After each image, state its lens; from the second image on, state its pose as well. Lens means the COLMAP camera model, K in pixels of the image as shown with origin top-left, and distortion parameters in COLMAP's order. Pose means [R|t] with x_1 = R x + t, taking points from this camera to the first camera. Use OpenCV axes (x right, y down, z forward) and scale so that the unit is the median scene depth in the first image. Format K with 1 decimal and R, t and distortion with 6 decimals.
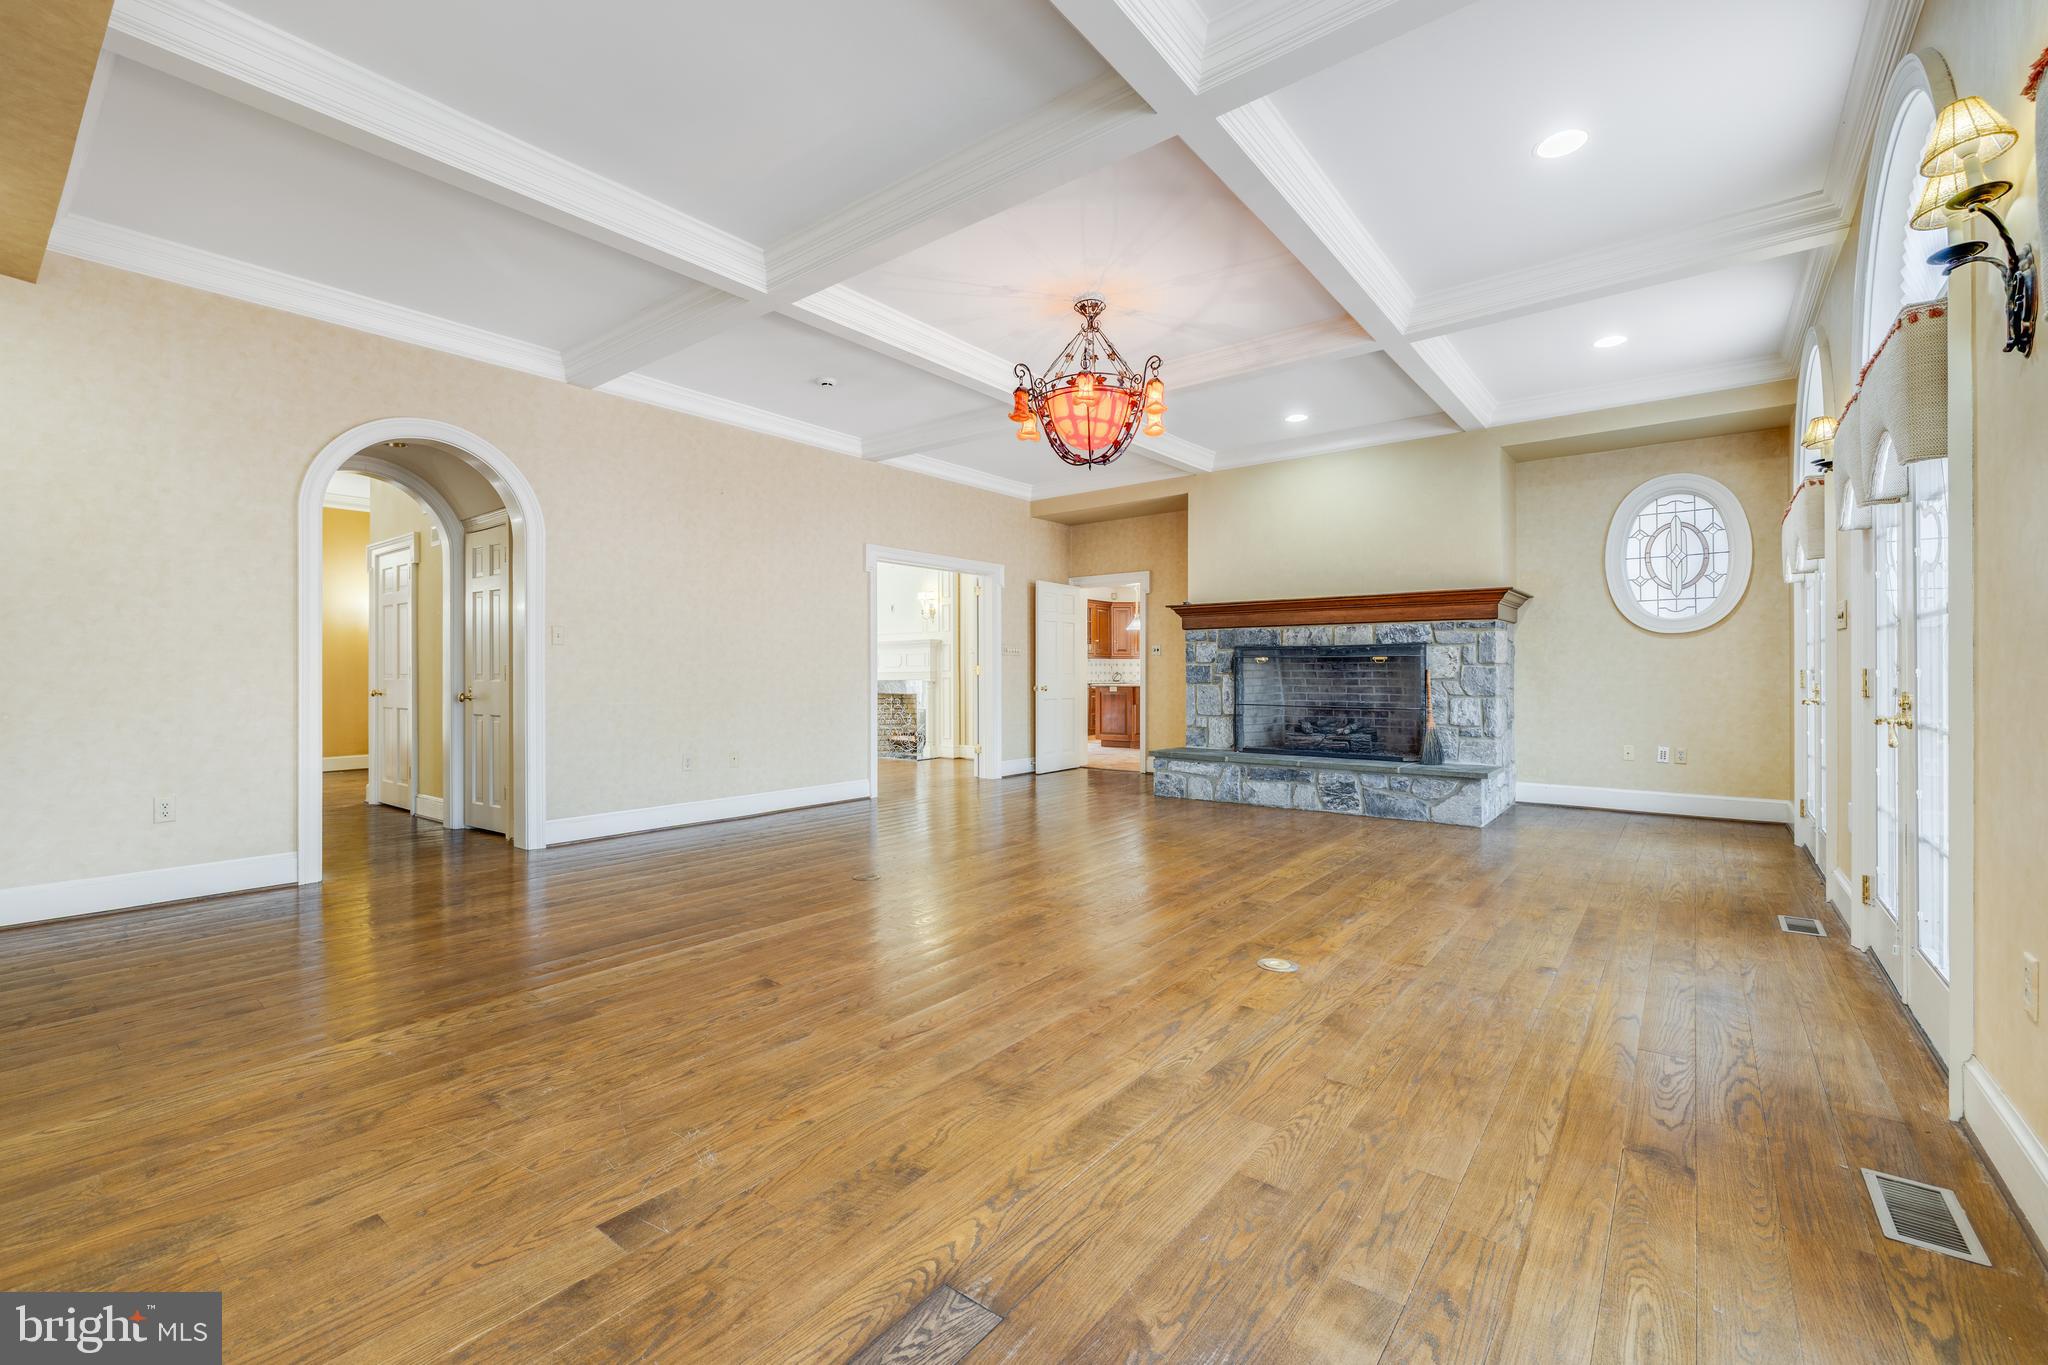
lens RADIAL K [[865.3, 0, 1017.3], [0, 865.3, 679.7], [0, 0, 1]] dist [-0.001648, -0.000082]
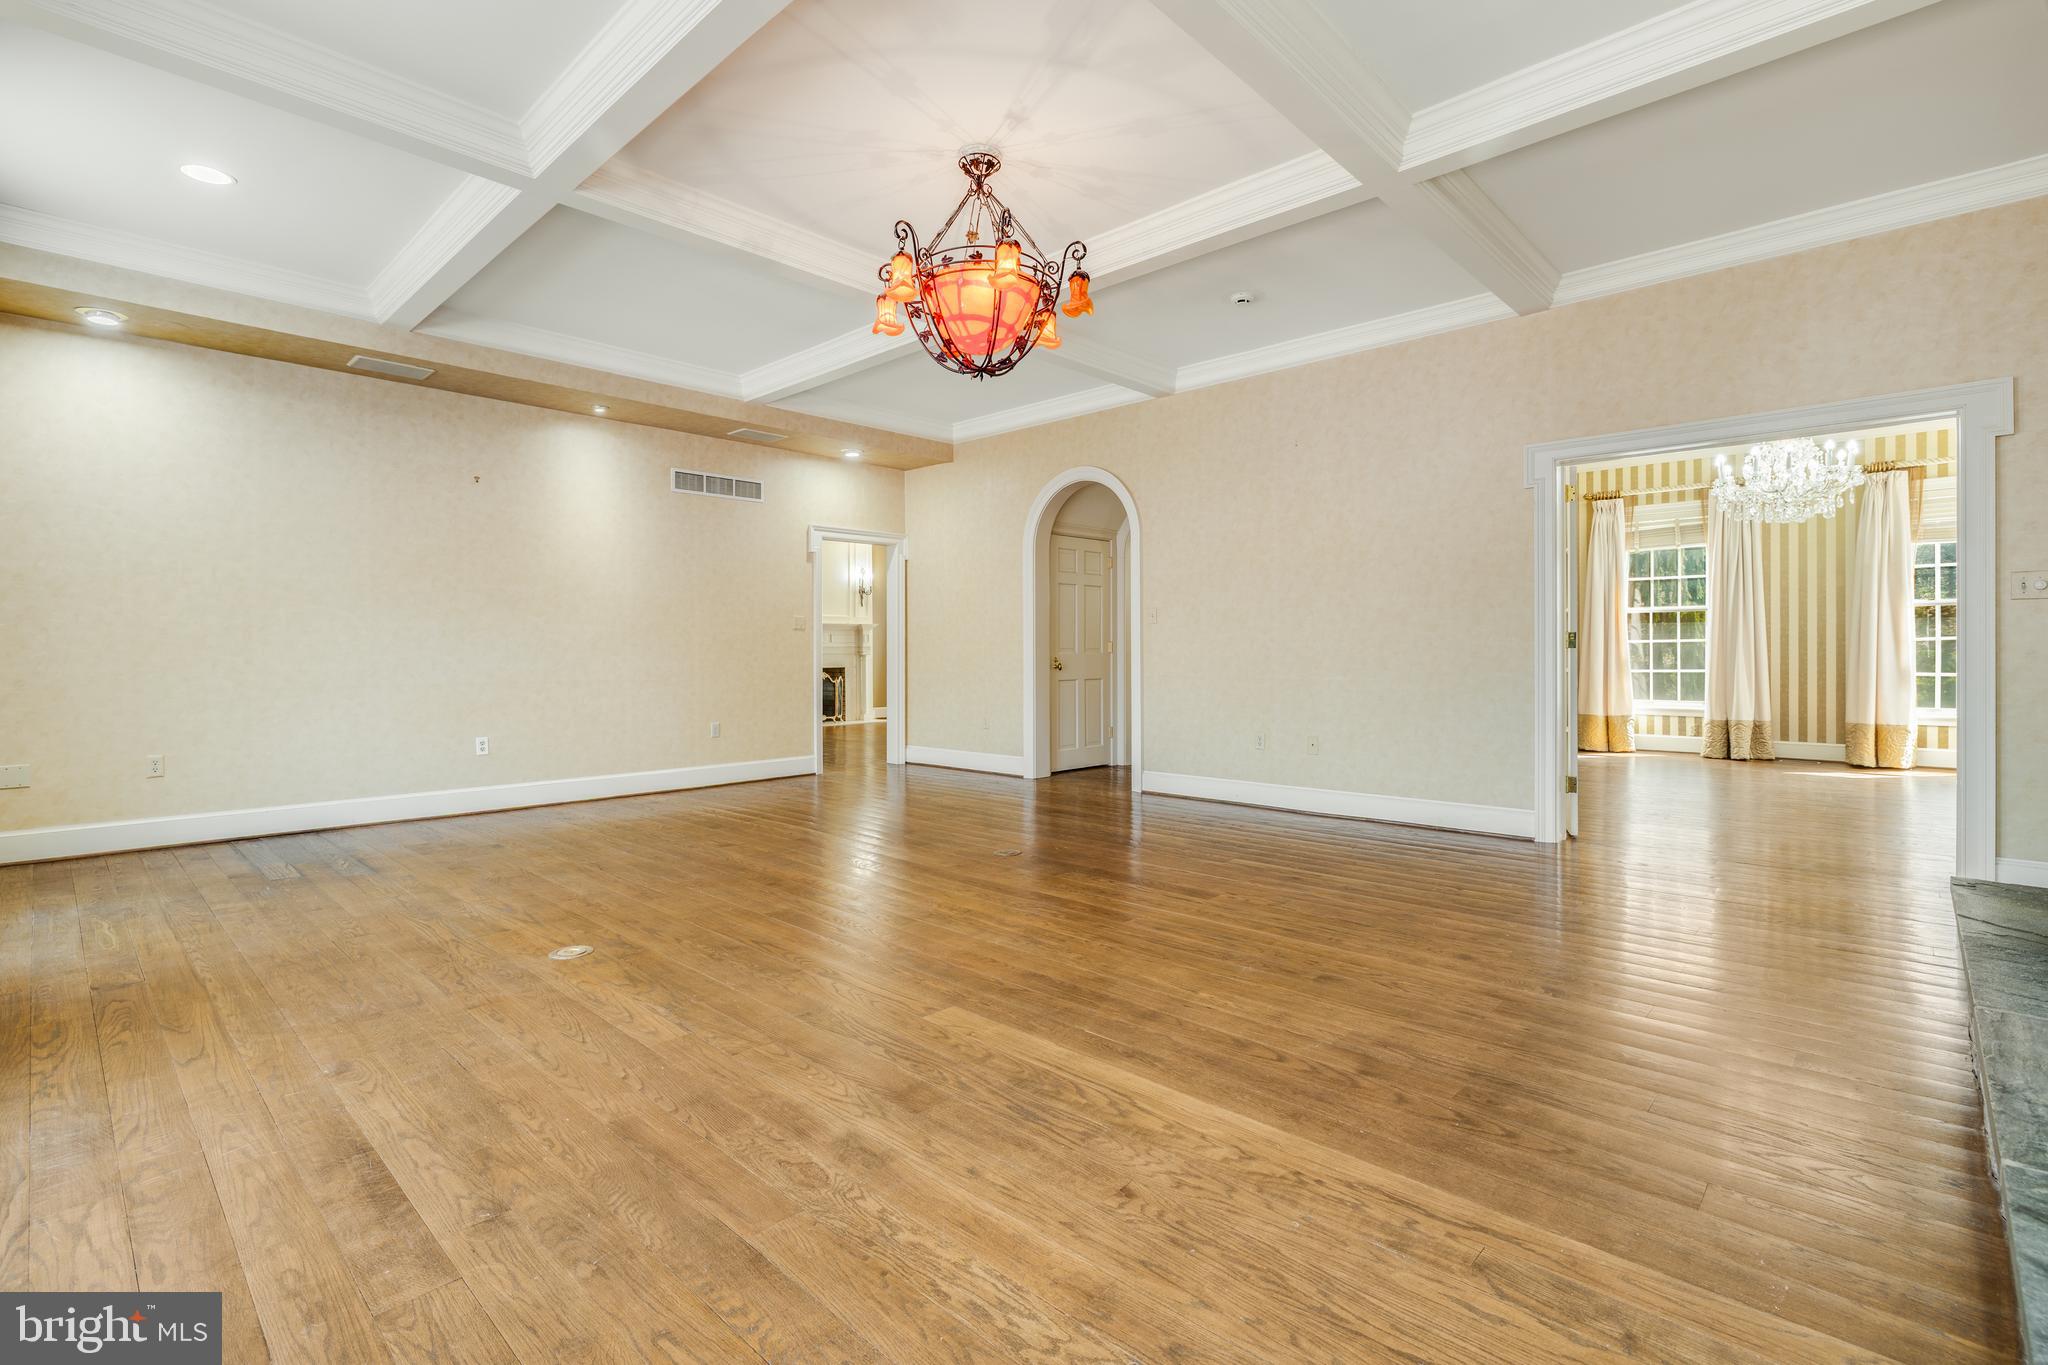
lens RADIAL K [[924.8, 0, 1003.5], [0, 924.8, 663.2], [0, 0, 1]] dist [-0.003730, 0.000402]
pose [[-0.094774, 0.016718, -0.995358, 1.161992], [-0.002506, 0.999852, 0.017032, -0.012996], [0.995496, 0.004109, -0.094718, 1.430452]]
